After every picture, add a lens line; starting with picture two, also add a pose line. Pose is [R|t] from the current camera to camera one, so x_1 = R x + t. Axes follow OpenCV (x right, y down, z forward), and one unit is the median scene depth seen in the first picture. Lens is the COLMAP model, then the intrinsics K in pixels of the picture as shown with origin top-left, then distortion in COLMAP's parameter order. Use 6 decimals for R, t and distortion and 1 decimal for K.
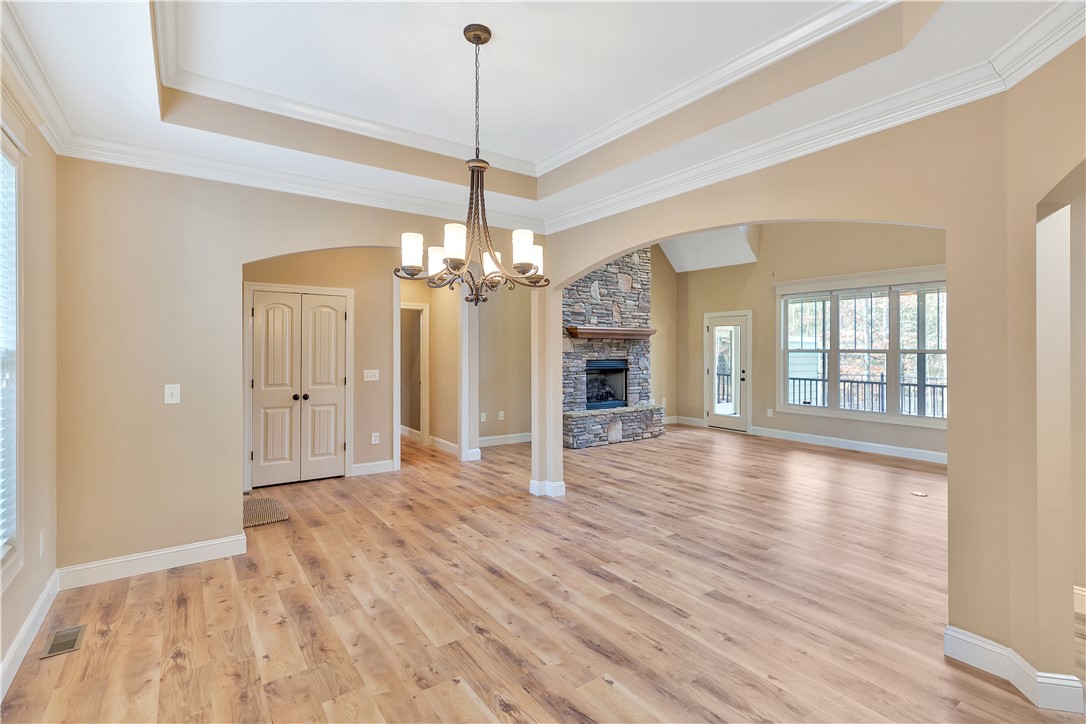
lens RADIAL K [[515.9, 0, 548.2], [0, 515.9, 349.4], [0, 0, 1]] dist [0.002965, 0.000452]
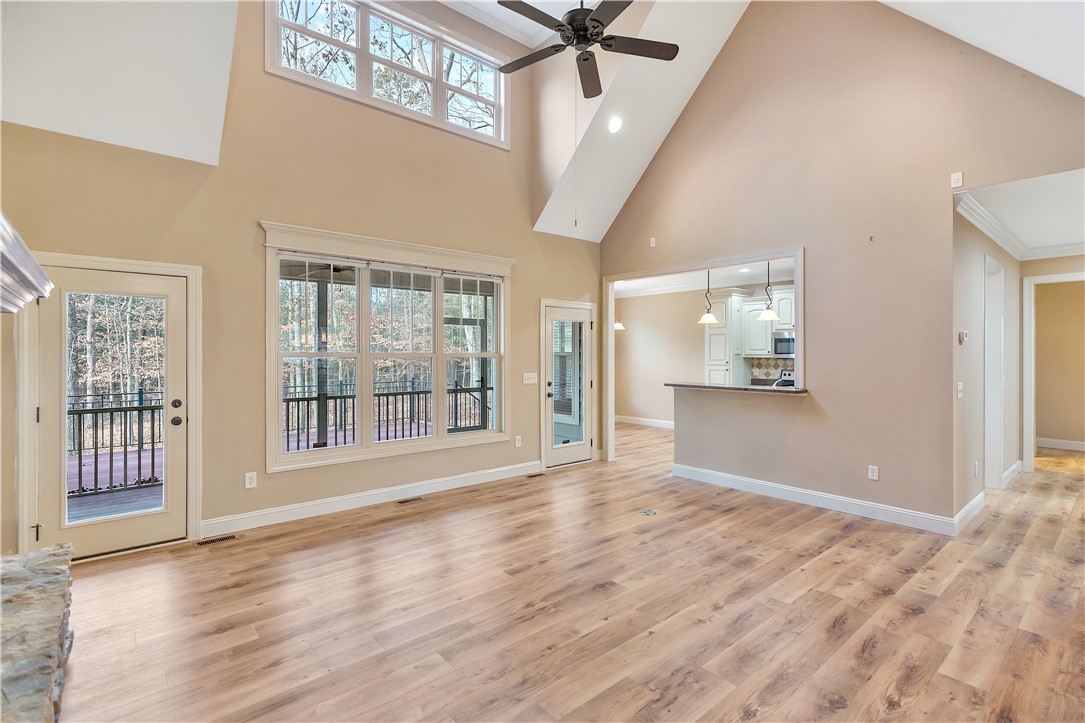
lens RADIAL K [[515.4, 0, 547.7], [0, 515.4, 348.9], [0, 0, 1]] dist [0.002965, 0.000452]
pose [[-0.097501, 0.007812, 0.995205, -0.209967], [0.002075, 0.999969, -0.007646, 0.001573], [-0.995233, 0.001319, -0.097514, 1.665254]]
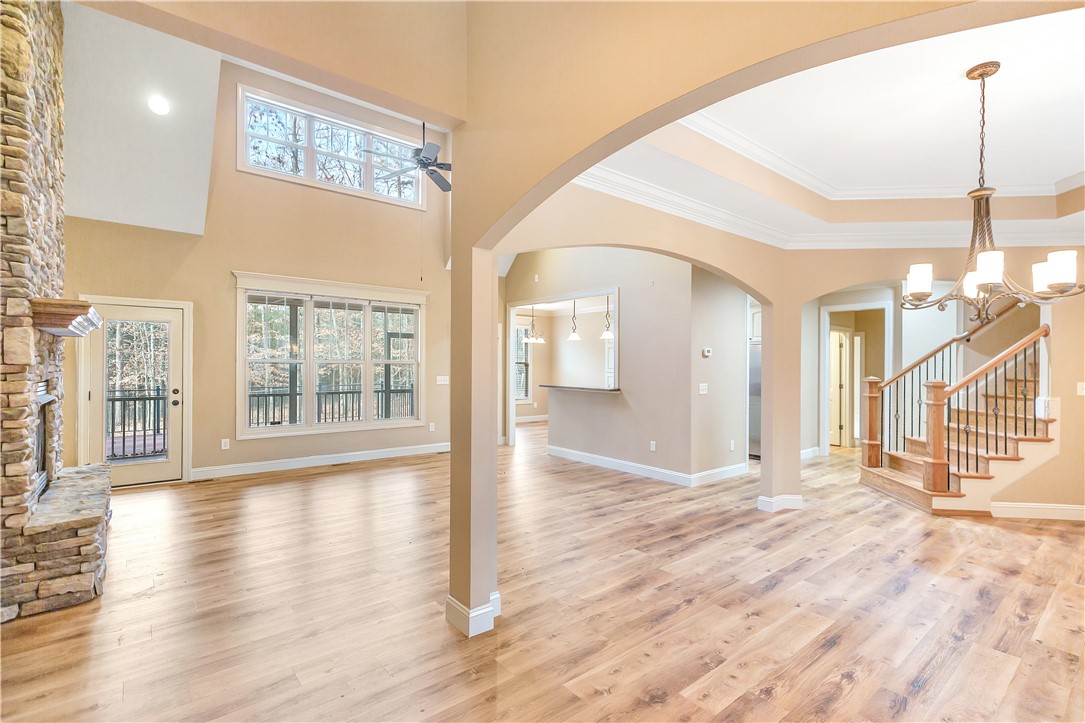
lens RADIAL K [[507.4, 0, 547.1], [0, 507.4, 358.6], [0, 0, 1]] dist [0.001457, -0.000563]
pose [[-0.074338, 0.006485, 0.997212, -0.735372], [-0.007312, 0.999948, -0.007048, 0.003391], [-0.997206, -0.007816, -0.074287, 1.292240]]
